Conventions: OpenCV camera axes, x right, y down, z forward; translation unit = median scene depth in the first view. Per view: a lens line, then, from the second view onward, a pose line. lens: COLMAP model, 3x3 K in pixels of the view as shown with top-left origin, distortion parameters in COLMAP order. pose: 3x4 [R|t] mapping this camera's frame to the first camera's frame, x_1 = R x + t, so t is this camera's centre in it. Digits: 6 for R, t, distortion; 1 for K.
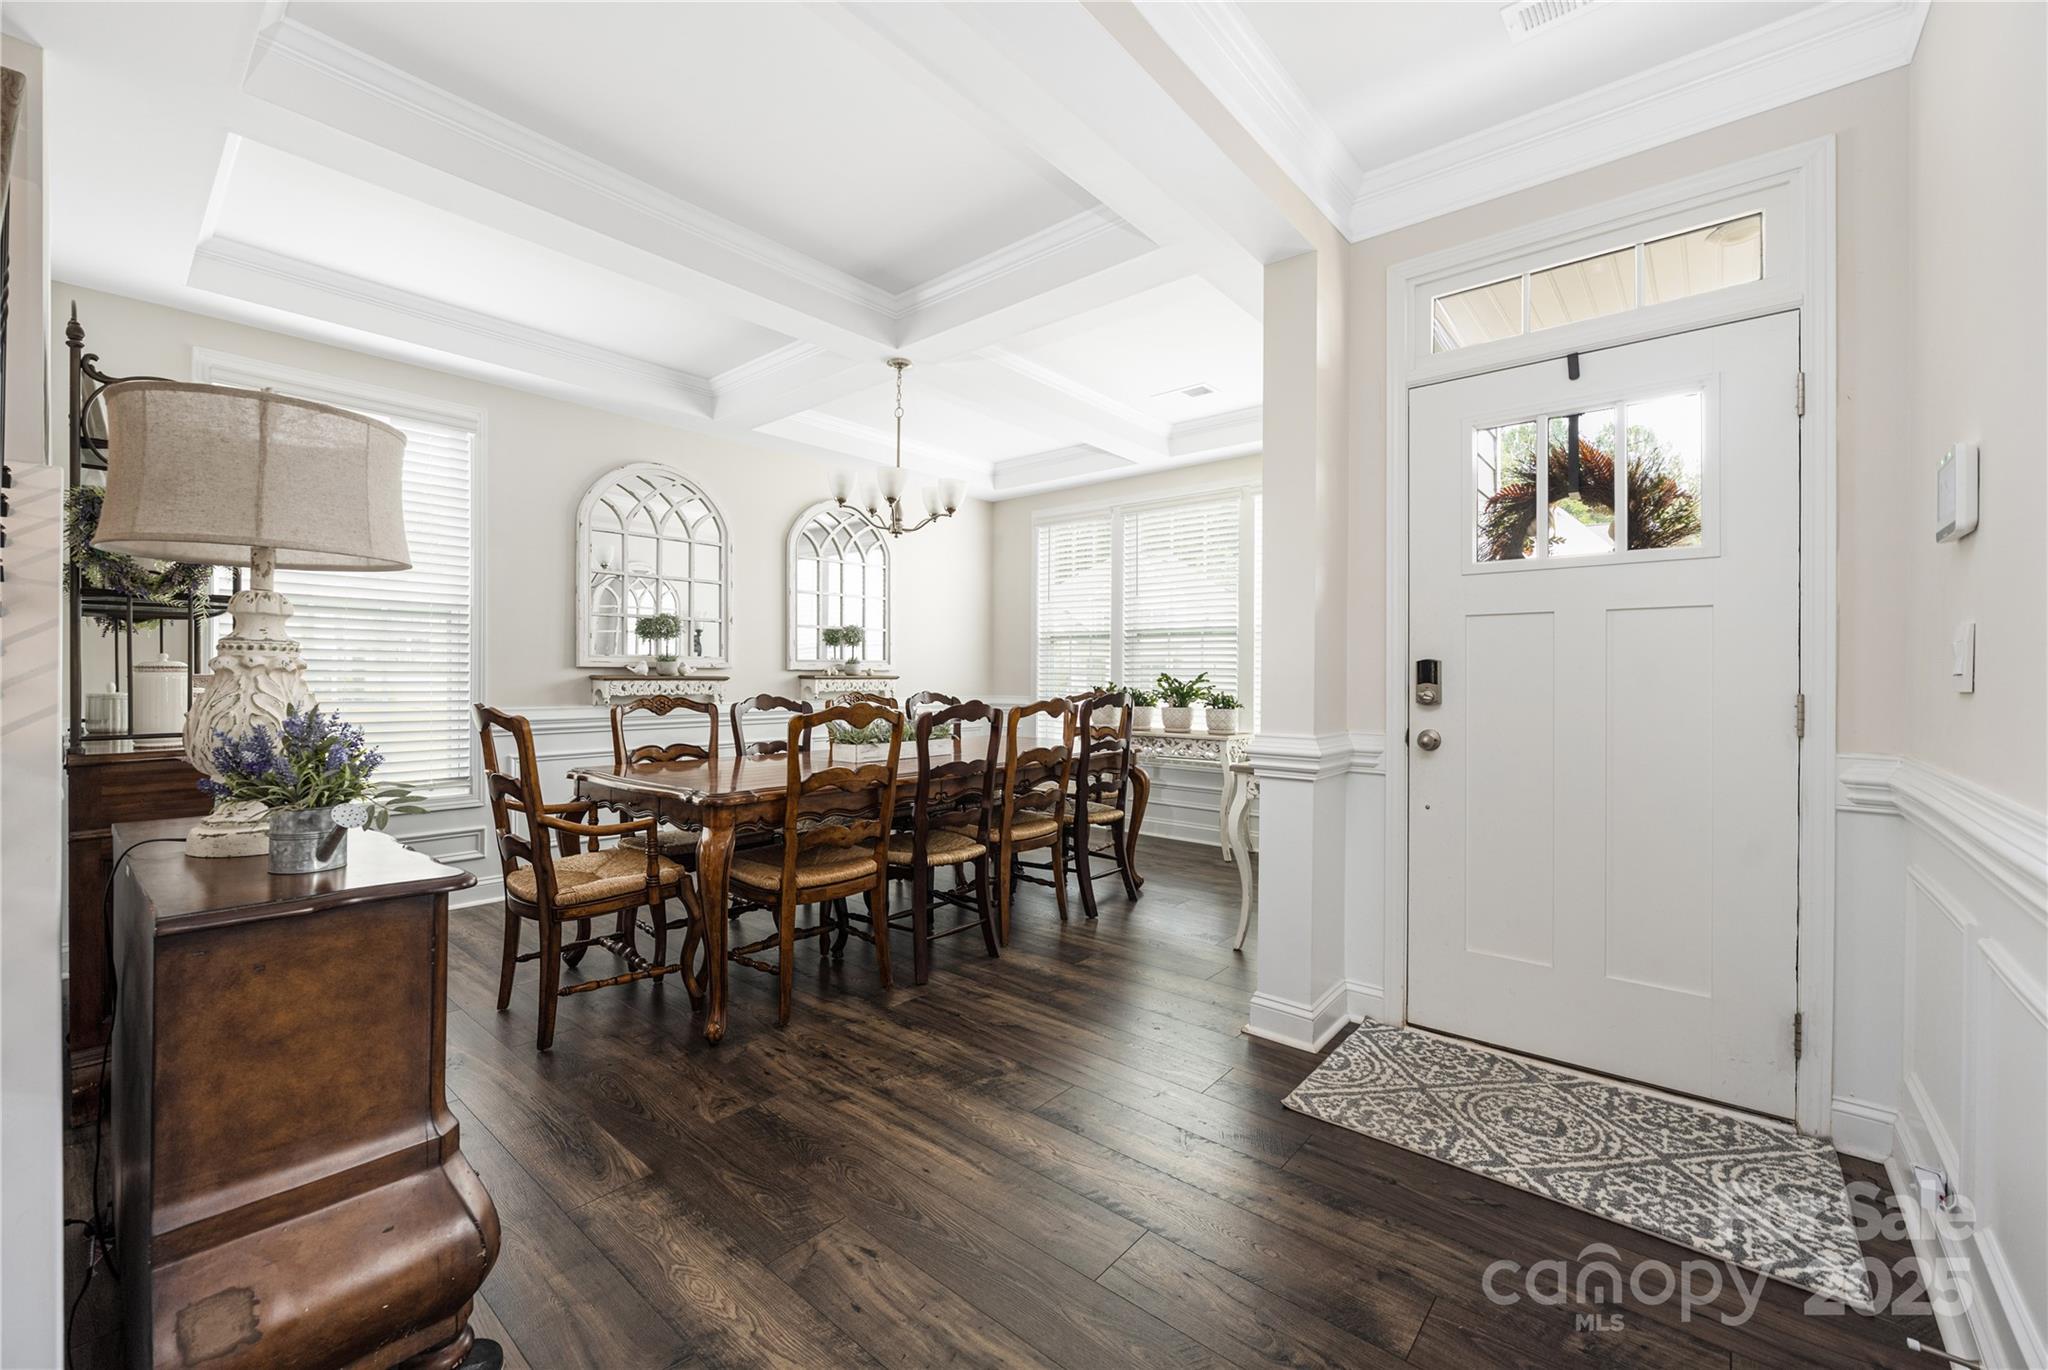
lens RADIAL K [[829.0, 0, 1019.4], [0, 829.0, 675.2], [0, 0, 1]] dist [-0.004028, 0.000344]
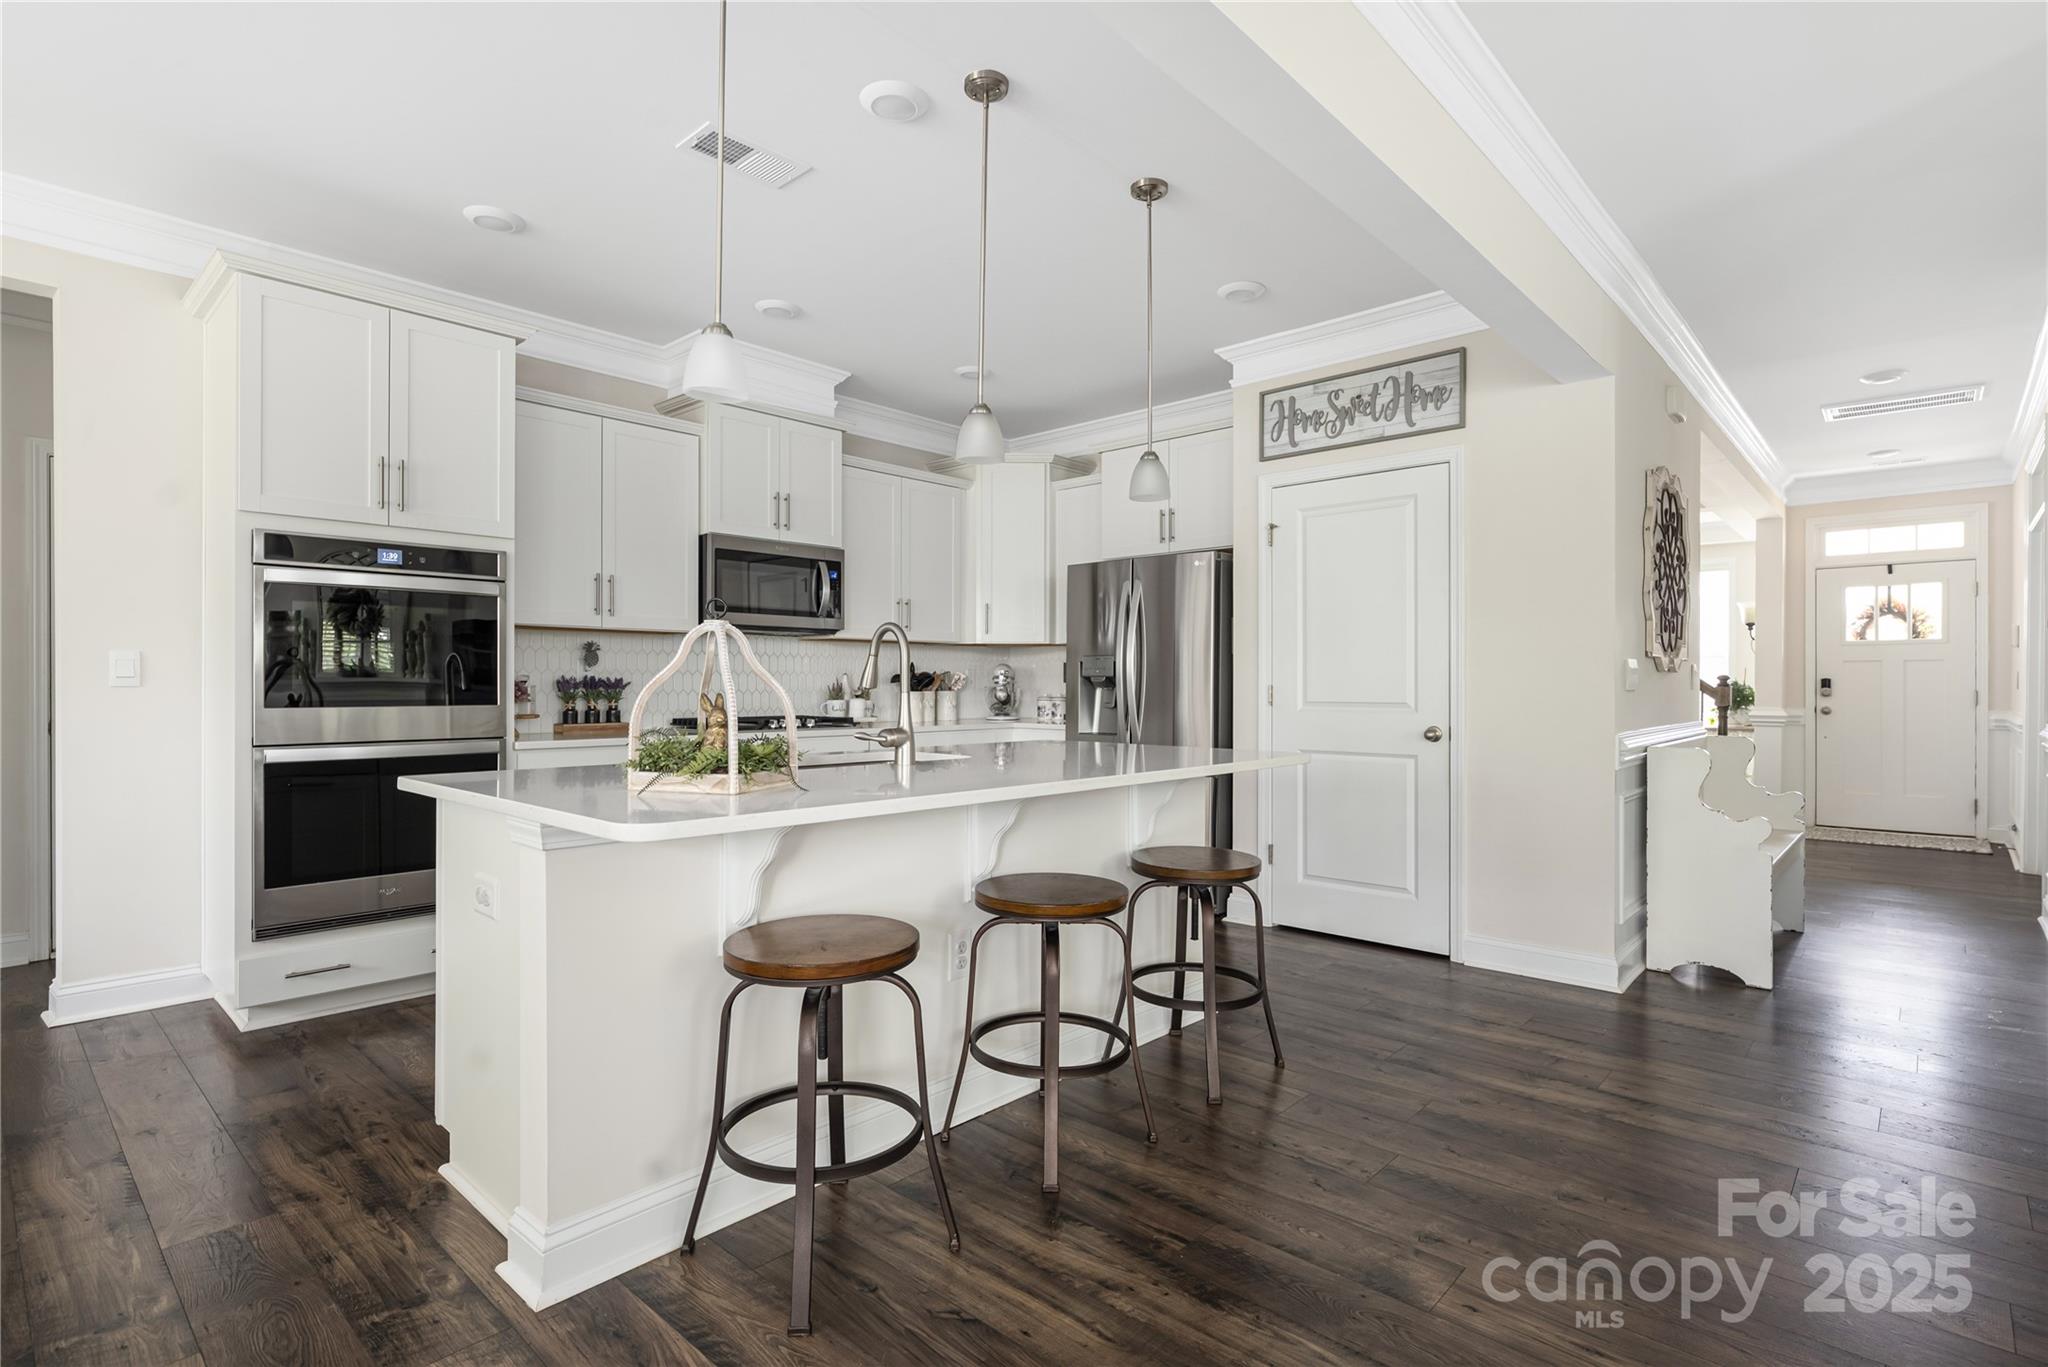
lens RADIAL K [[957.9, 0, 1033.5], [0, 957.9, 676.2], [0, 0, 1]] dist [-0.008822, 0.000112]
pose [[0.998690, 0.000689, -0.051168, -1.199895], [-0.001143, 0.999960, -0.008841, 0.002565], [0.051159, 0.008887, 0.998651, -1.368467]]
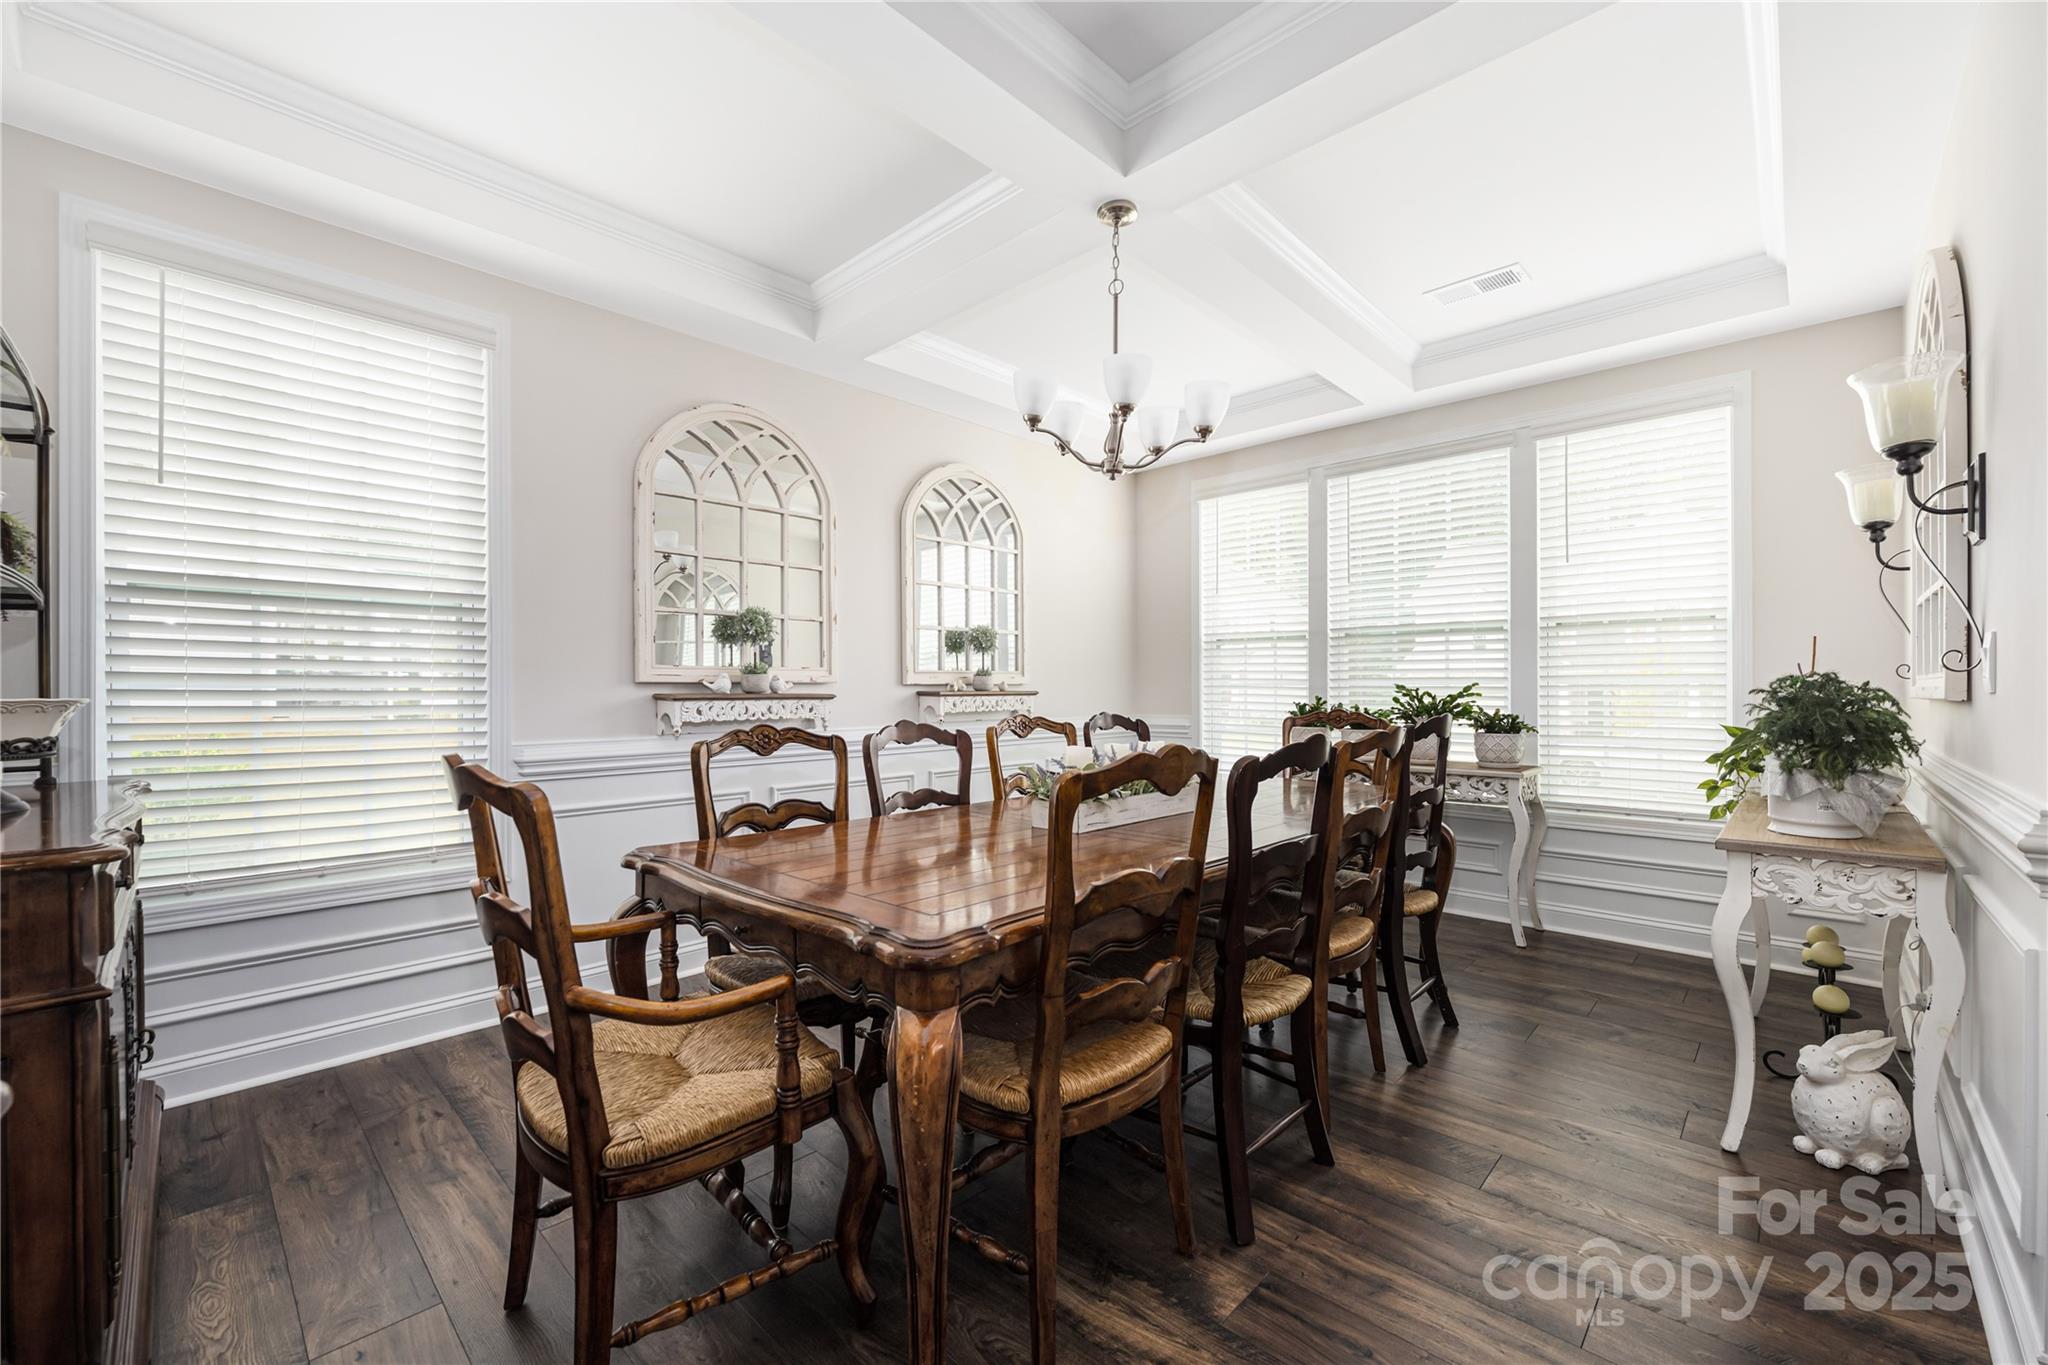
lens RADIAL K [[829.0, 0, 1011.8], [0, 829.0, 686.8], [0, 0, 1]] dist [-0.004028, 0.000344]
pose [[0.998170, -0.008623, -0.059848, -0.190261], [0.008463, 0.999960, -0.002925, -0.001650], [0.059871, 0.002413, 0.998203, 0.346973]]
